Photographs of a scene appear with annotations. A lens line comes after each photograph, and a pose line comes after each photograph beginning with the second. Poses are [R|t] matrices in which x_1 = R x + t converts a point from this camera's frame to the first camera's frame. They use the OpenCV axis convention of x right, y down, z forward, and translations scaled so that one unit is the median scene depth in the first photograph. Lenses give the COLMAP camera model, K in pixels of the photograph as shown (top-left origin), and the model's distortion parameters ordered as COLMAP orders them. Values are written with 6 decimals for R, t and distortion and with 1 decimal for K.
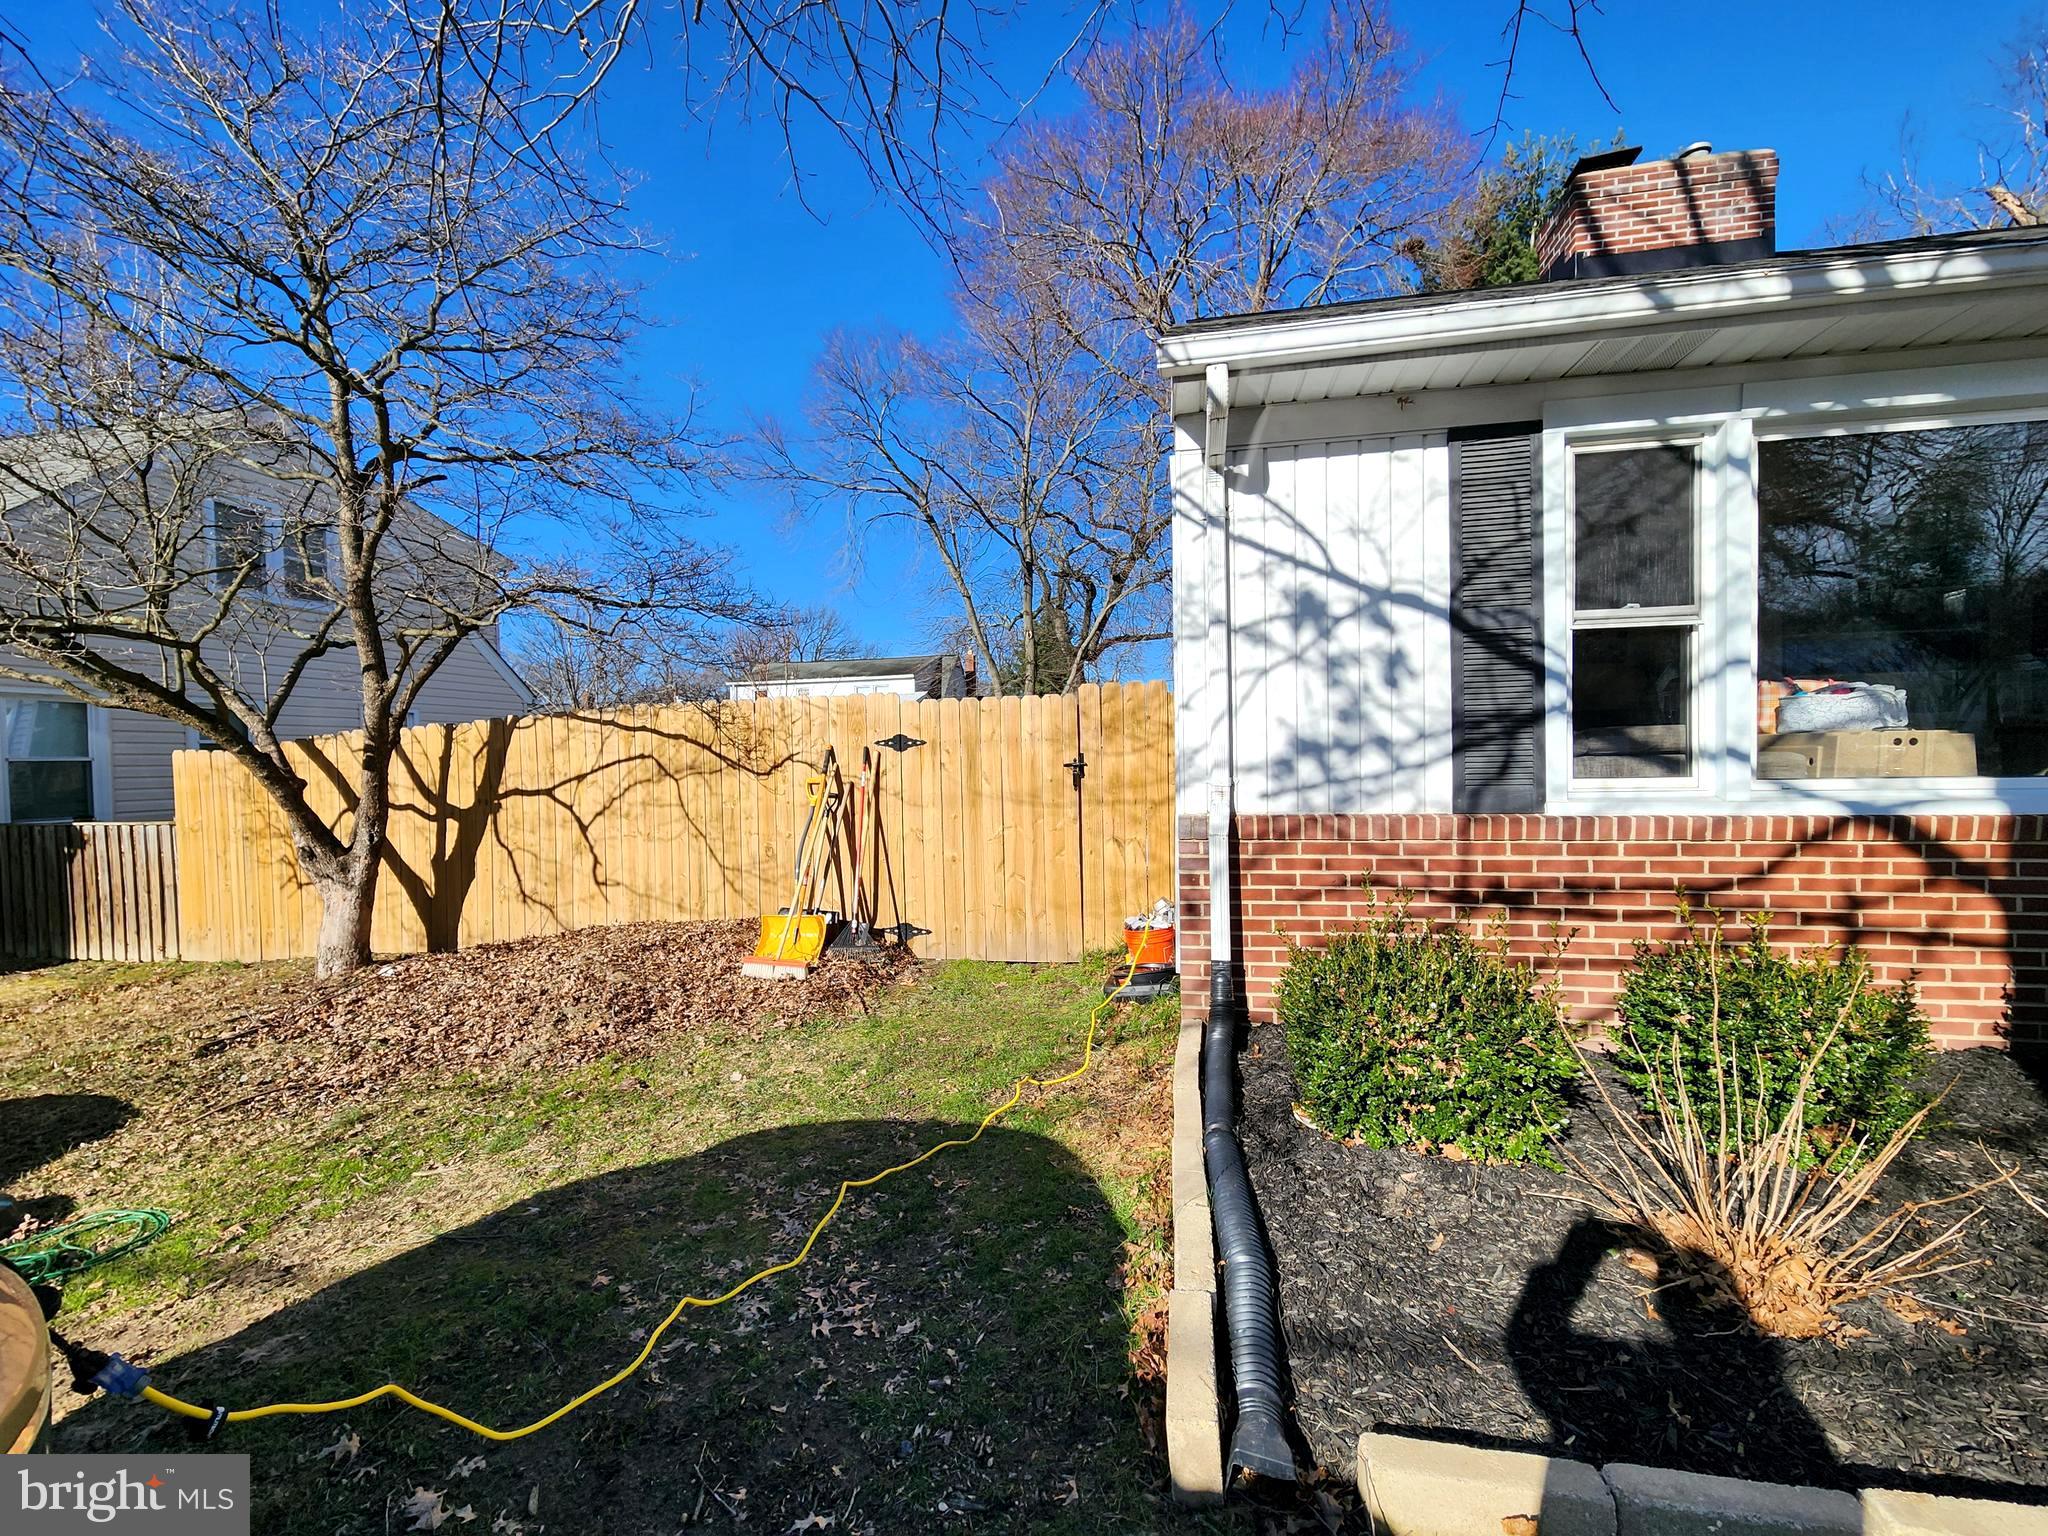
lens RADIAL K [[840.5, 0, 1020.4], [0, 840.5, 779.8], [0, 0, 1]] dist [0.002935, -0.002080]
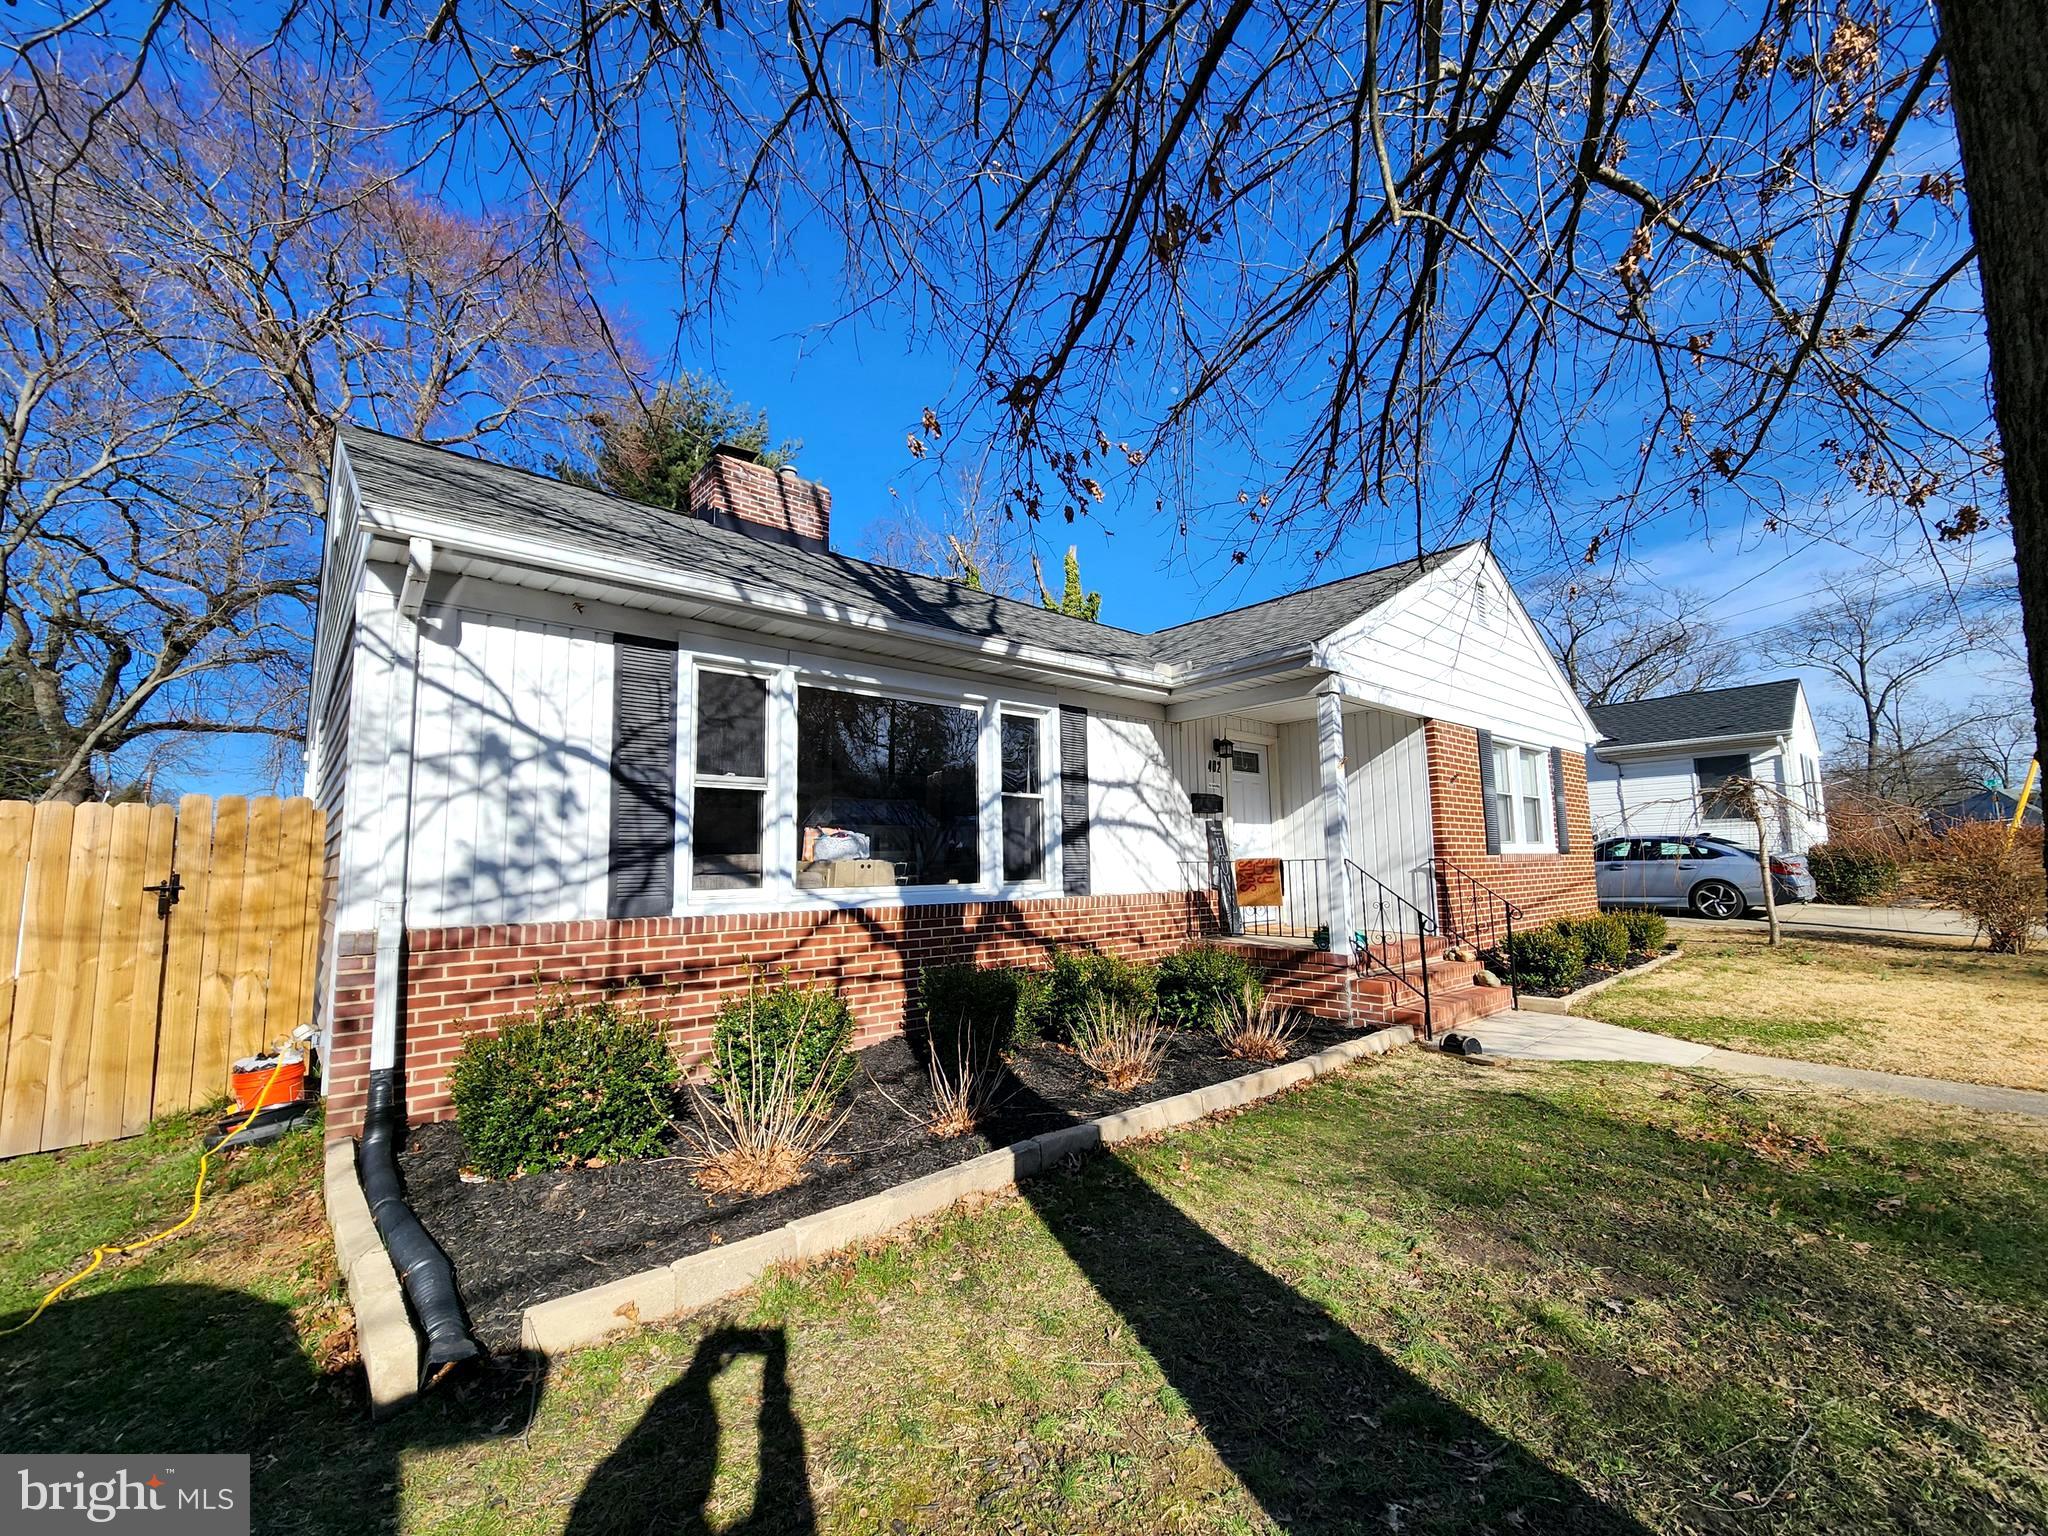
lens RADIAL K [[840.5, 0, 1027.0], [0, 840.5, 774.9], [0, 0, 1]] dist [0.002935, -0.002080]
pose [[0.599662, 0.095781, 0.794501, -0.152211], [0.030515, 0.989353, -0.142303, 0.025196], [-0.799672, 0.109578, 0.590354, -0.315351]]
